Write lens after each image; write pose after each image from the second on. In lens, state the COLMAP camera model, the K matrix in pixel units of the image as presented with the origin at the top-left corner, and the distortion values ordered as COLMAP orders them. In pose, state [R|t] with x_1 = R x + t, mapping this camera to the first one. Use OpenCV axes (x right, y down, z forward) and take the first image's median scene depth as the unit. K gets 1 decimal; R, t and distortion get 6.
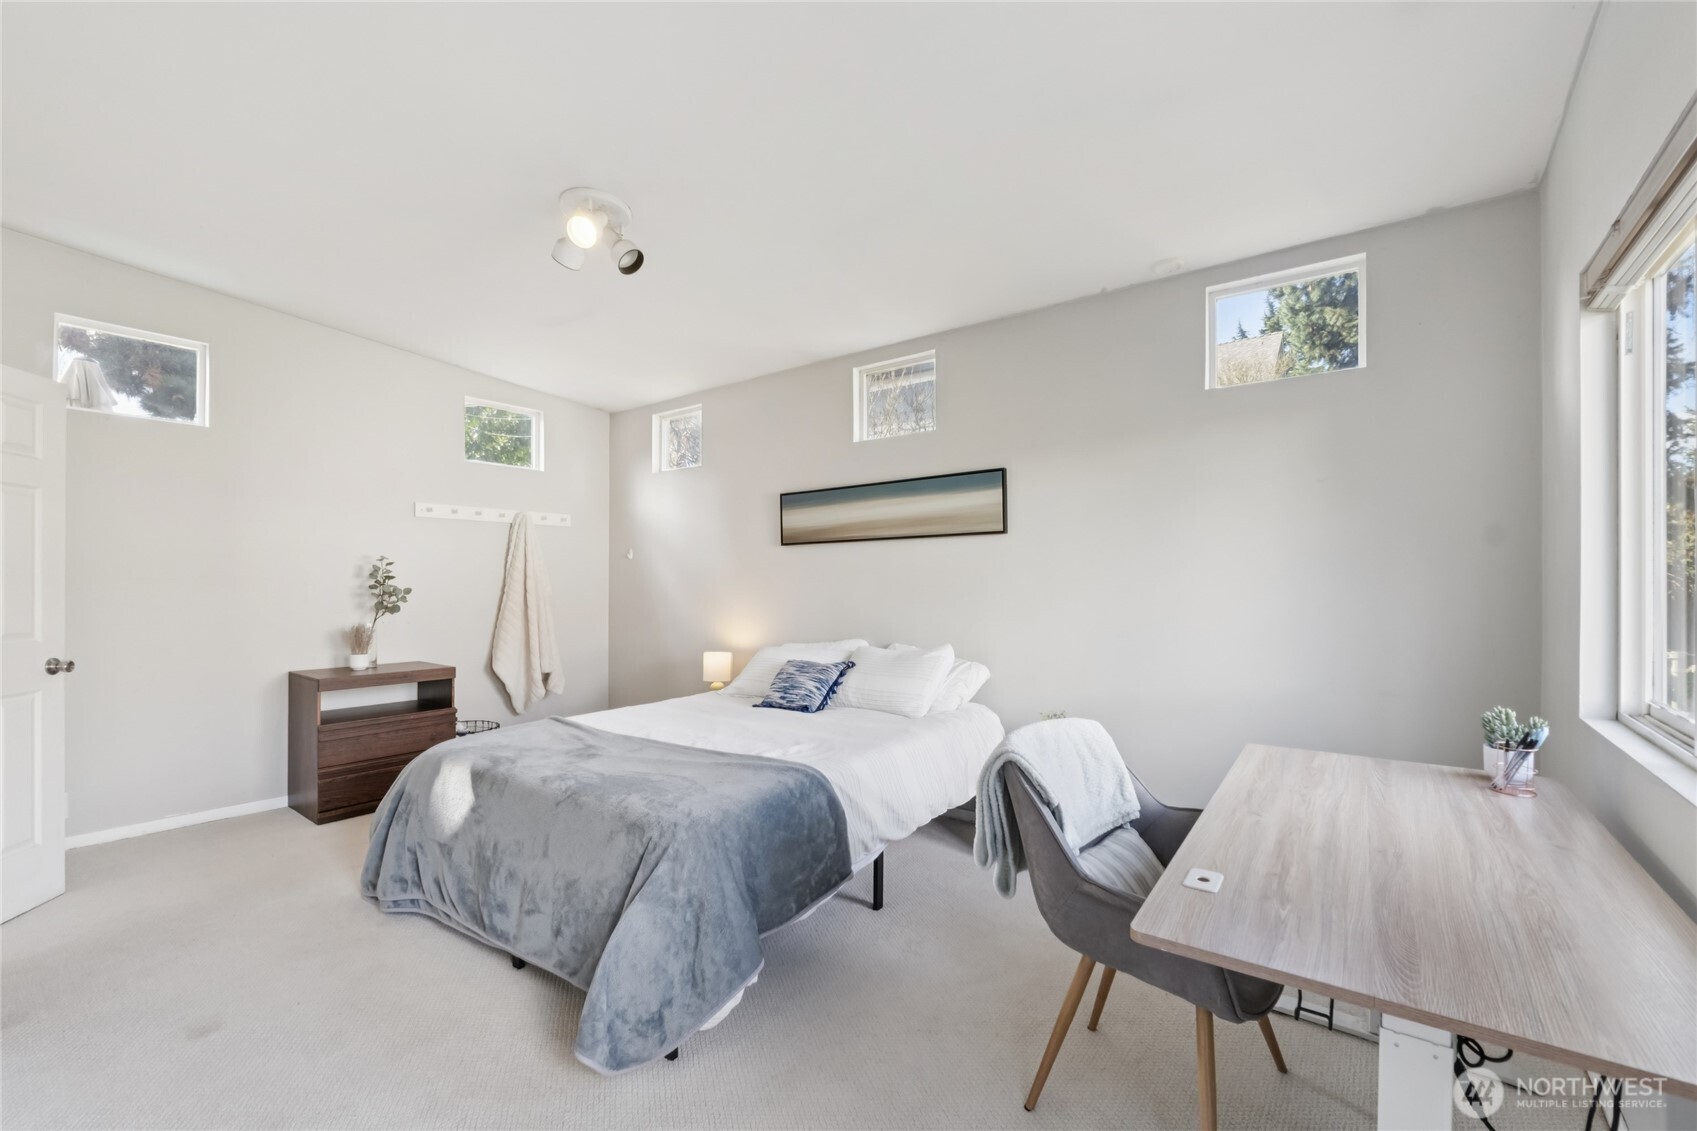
lens RADIAL K [[731.1, 0, 849.2], [0, 731.1, 572.4], [0, 0, 1]] dist [-0.004025, -0.000878]
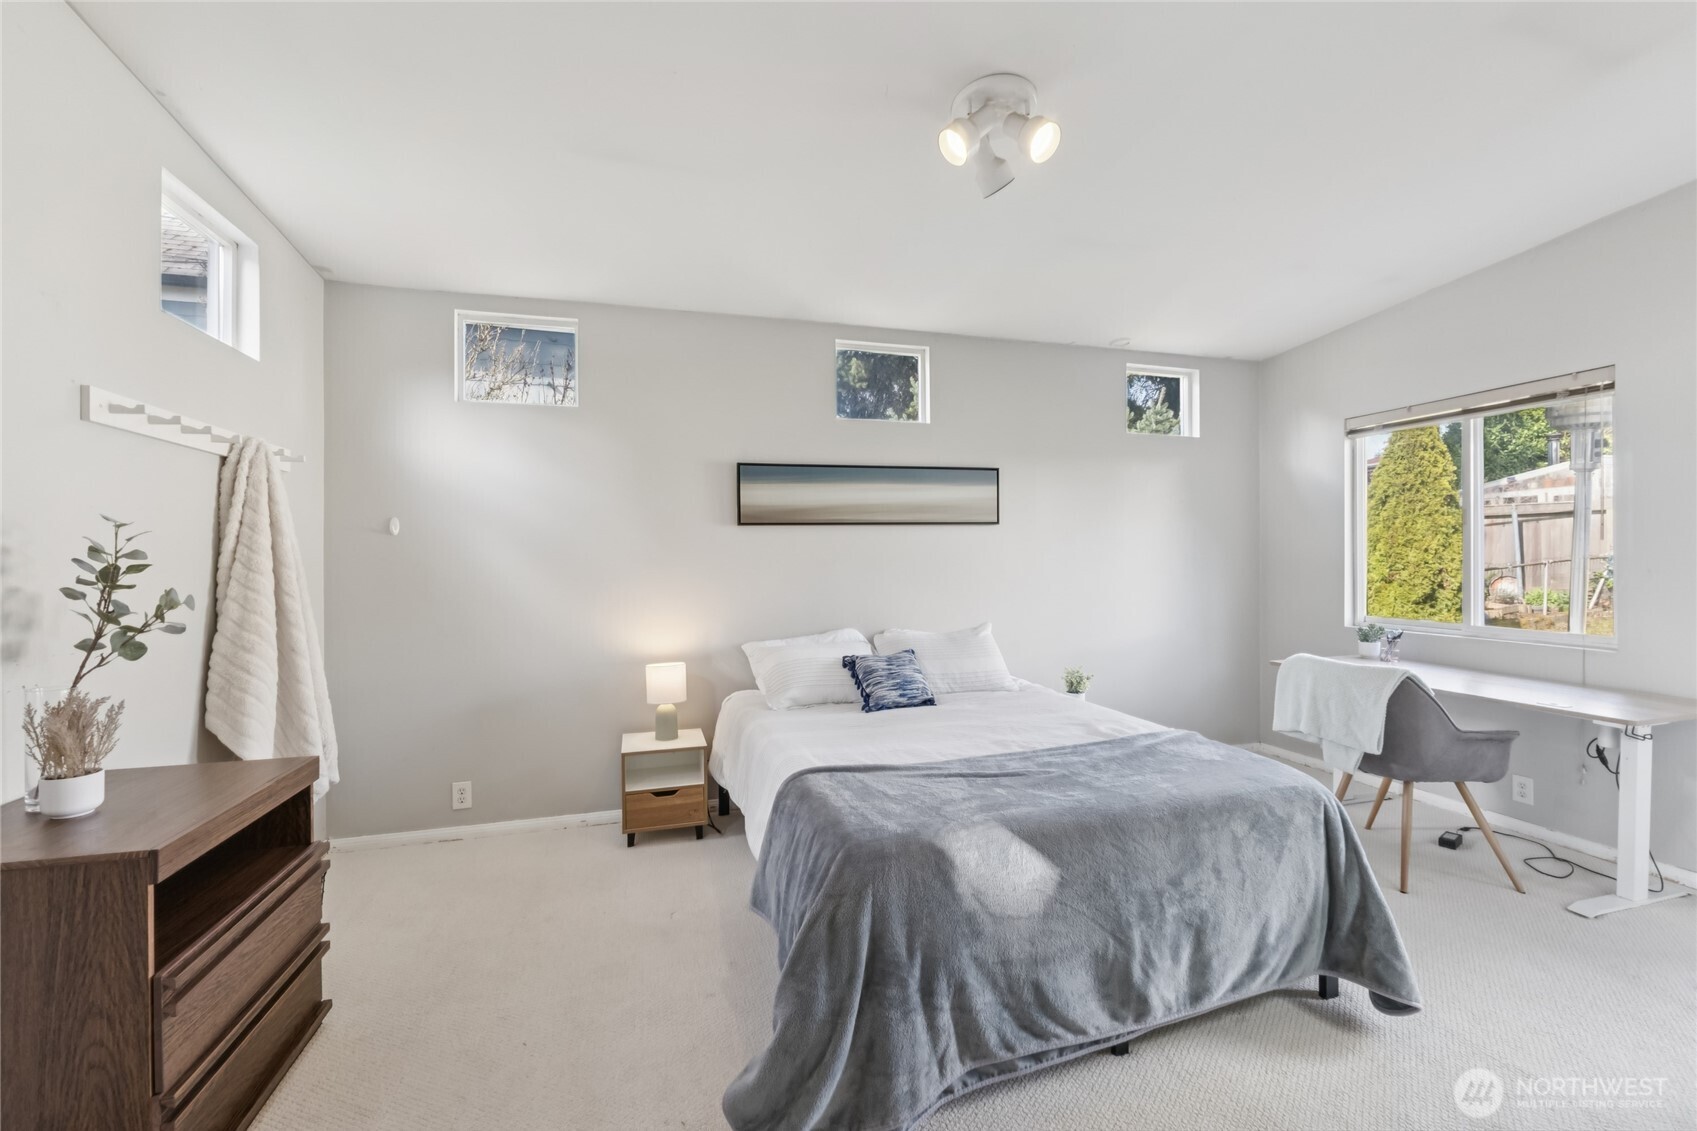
lens RADIAL K [[706.2, 0, 846.6], [0, 706.2, 566.0], [0, 0, 1]] dist [-0.006339, -0.000159]
pose [[0.604428, -0.005028, 0.796644, -0.819157], [-0.003120, 0.999957, 0.008678, 0.002979], [-0.796653, -0.007731, 0.604387, 0.516160]]
